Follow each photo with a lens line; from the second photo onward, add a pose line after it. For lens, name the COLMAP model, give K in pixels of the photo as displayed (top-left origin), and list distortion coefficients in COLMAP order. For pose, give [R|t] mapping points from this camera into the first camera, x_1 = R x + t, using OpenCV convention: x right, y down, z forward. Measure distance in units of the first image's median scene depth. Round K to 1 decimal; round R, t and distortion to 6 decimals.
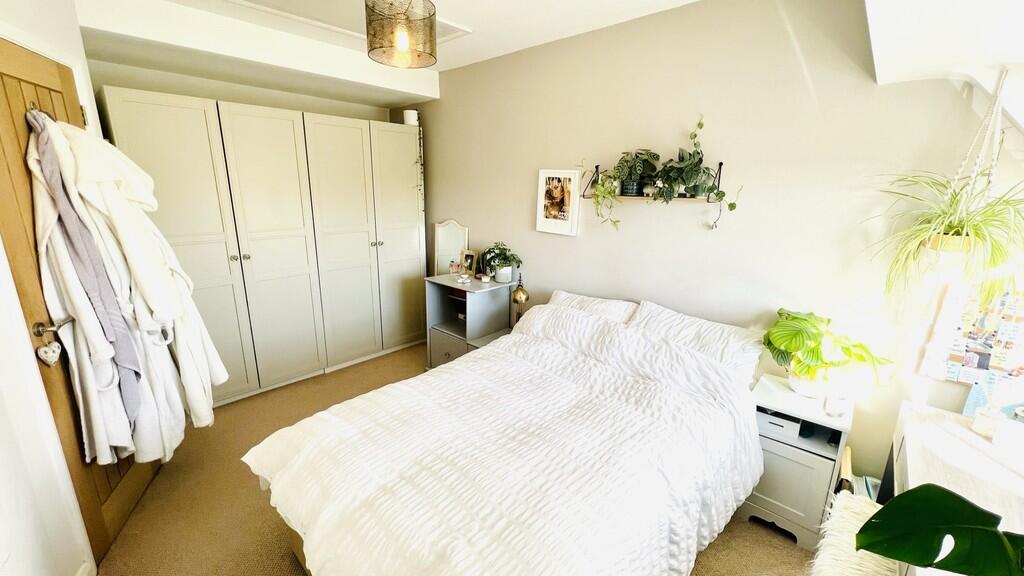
lens RADIAL K [[405.9, 0, 510.1], [0, 405.9, 291.0], [0, 0, 1]] dist [0.000155, 0.000825]
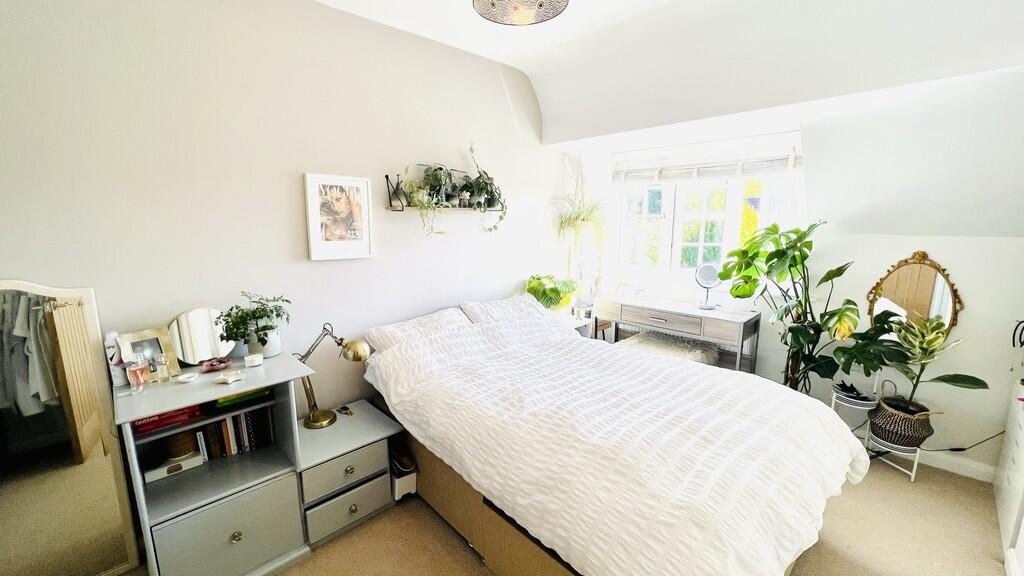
lens RADIAL K [[405.9, 0, 511.8], [0, 405.9, 288.1], [0, 0, 1]] dist [0.000155, 0.000825]
pose [[0.067319, -0.197385, 0.978012, -0.632351], [0.252001, 0.951818, 0.174753, -0.147719], [-0.965383, 0.234696, 0.113817, 0.641953]]
